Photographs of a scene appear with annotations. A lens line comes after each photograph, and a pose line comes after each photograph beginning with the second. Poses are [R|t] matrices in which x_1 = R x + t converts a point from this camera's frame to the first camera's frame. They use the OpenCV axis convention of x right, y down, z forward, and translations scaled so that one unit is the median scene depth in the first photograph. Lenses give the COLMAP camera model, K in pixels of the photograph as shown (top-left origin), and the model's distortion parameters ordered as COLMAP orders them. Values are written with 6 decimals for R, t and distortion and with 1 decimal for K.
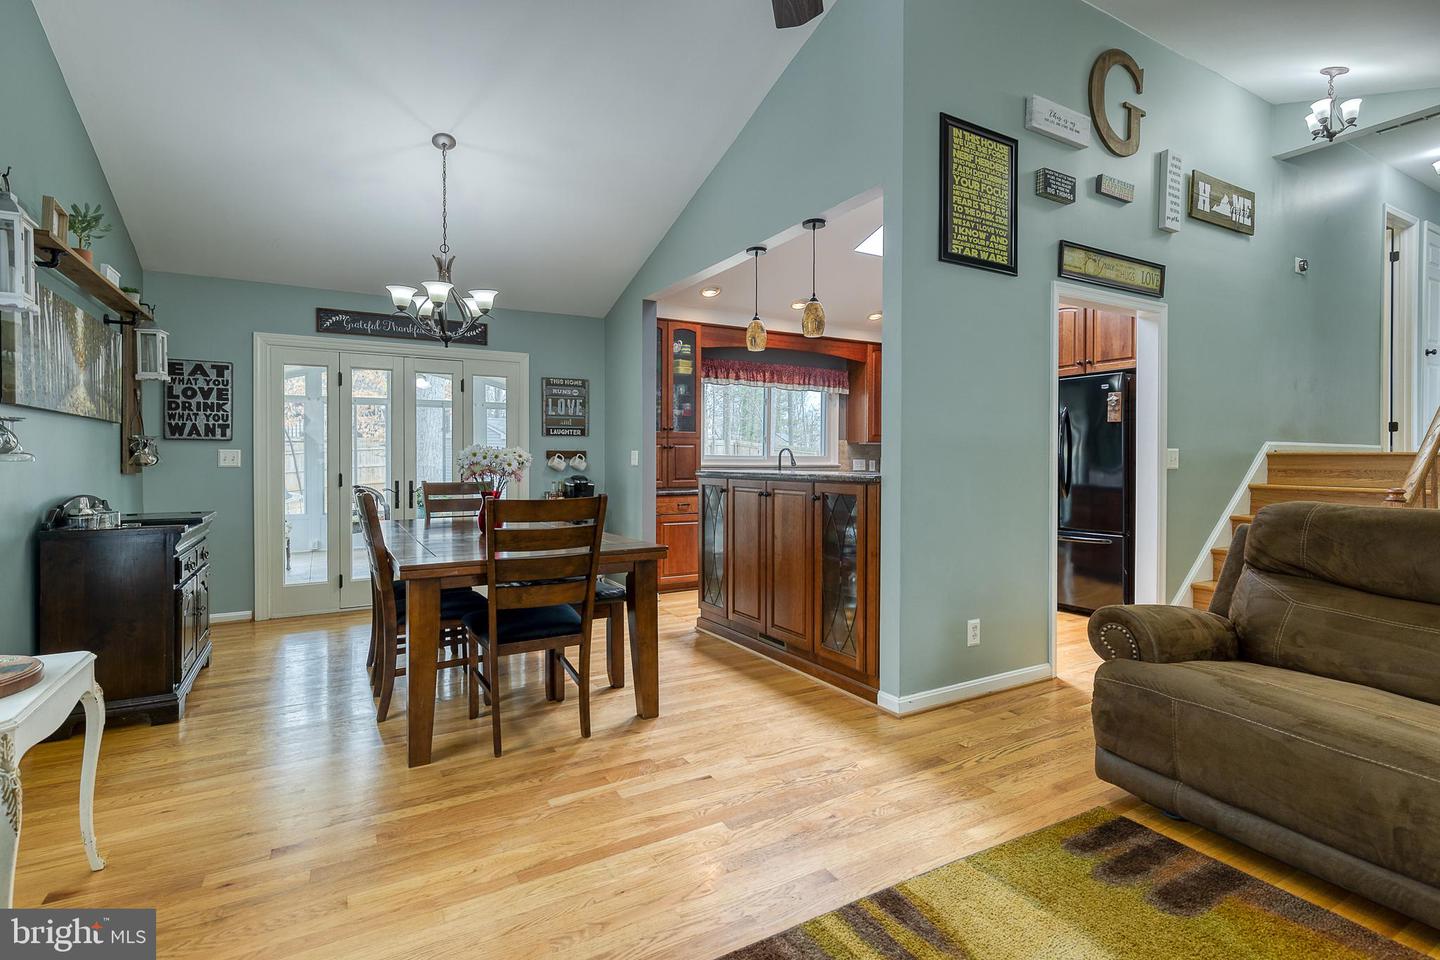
lens RADIAL K [[737.5, 0, 796.0], [0, 737.5, 463.8], [0, 0, 1]] dist [0.000551, -0.000356]
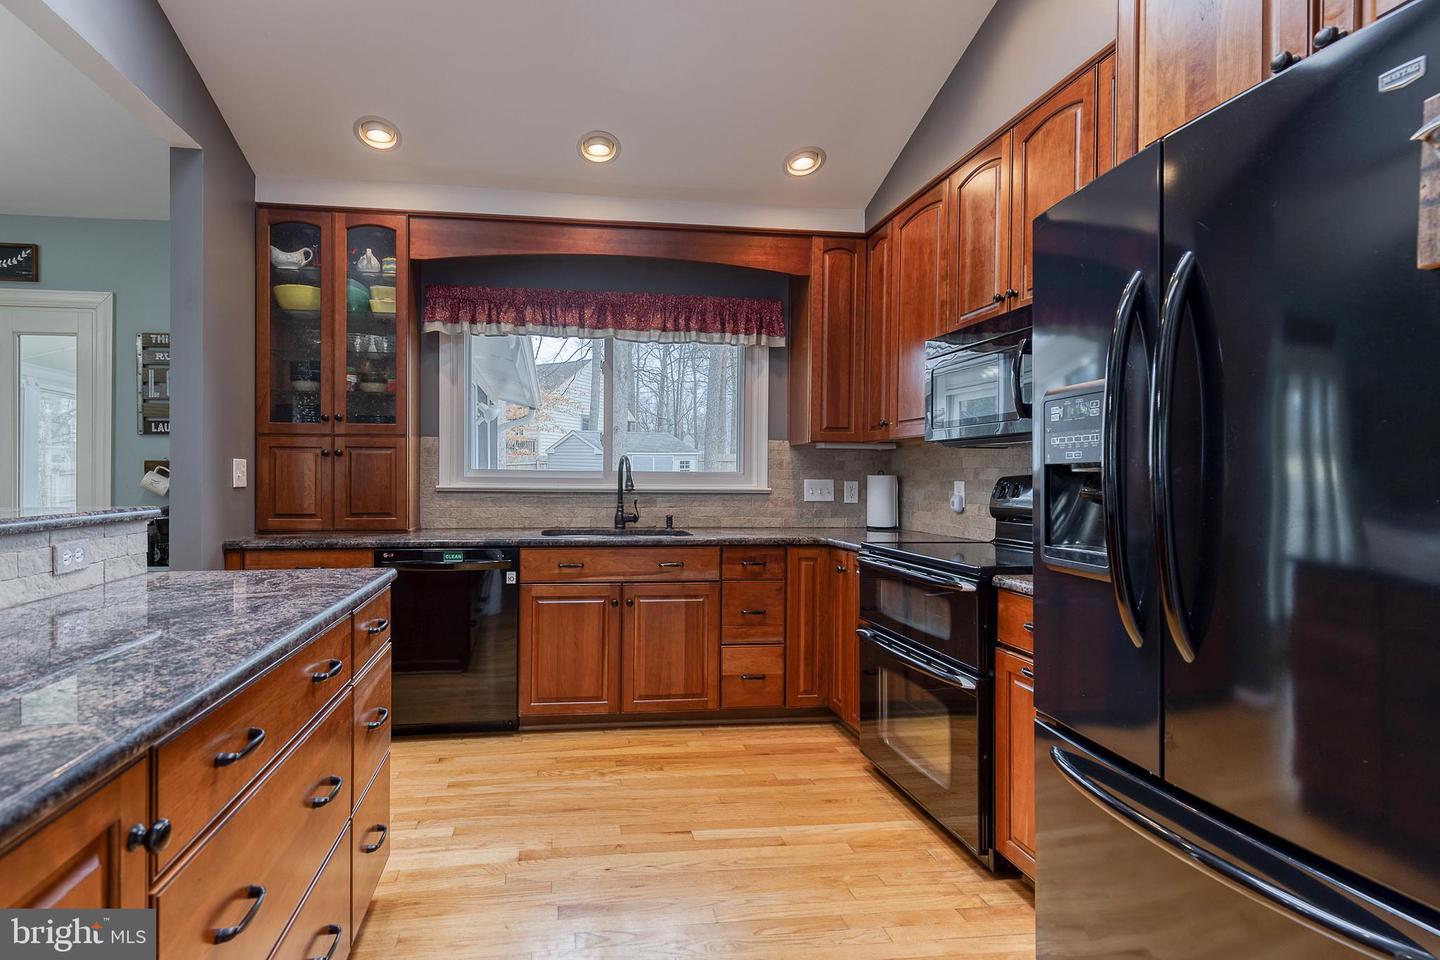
lens RADIAL K [[737.2, 0, 782.1], [0, 737.2, 478.4], [0, 0, 1]] dist [-0.002224, 0.000372]
pose [[0.900630, 0.005110, -0.434556, 0.445585], [-0.007786, 0.999960, -0.004378, -0.006413], [0.434516, 0.007326, 0.900634, 0.870620]]
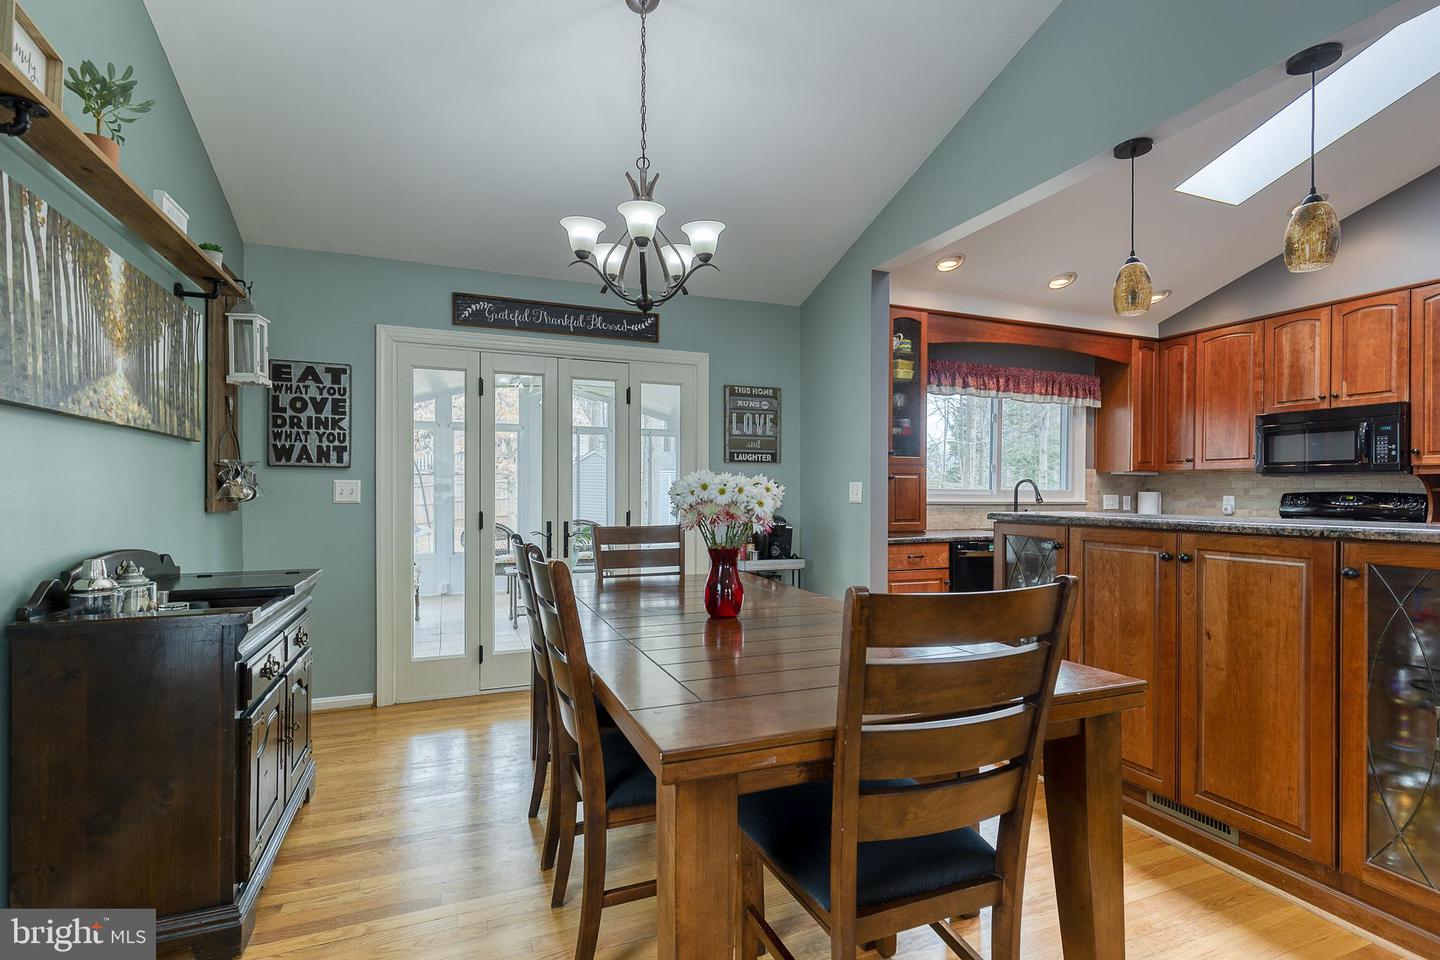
lens RADIAL K [[739.7, 0, 770.2], [0, 739.7, 496.4], [0, 0, 1]] dist [0.000514, 0.000363]
pose [[0.987589, 0.003682, -0.157018, -0.222277], [-0.003816, 0.999993, -0.000550, -0.003607], [0.157014, 0.001143, 0.987596, 0.321762]]
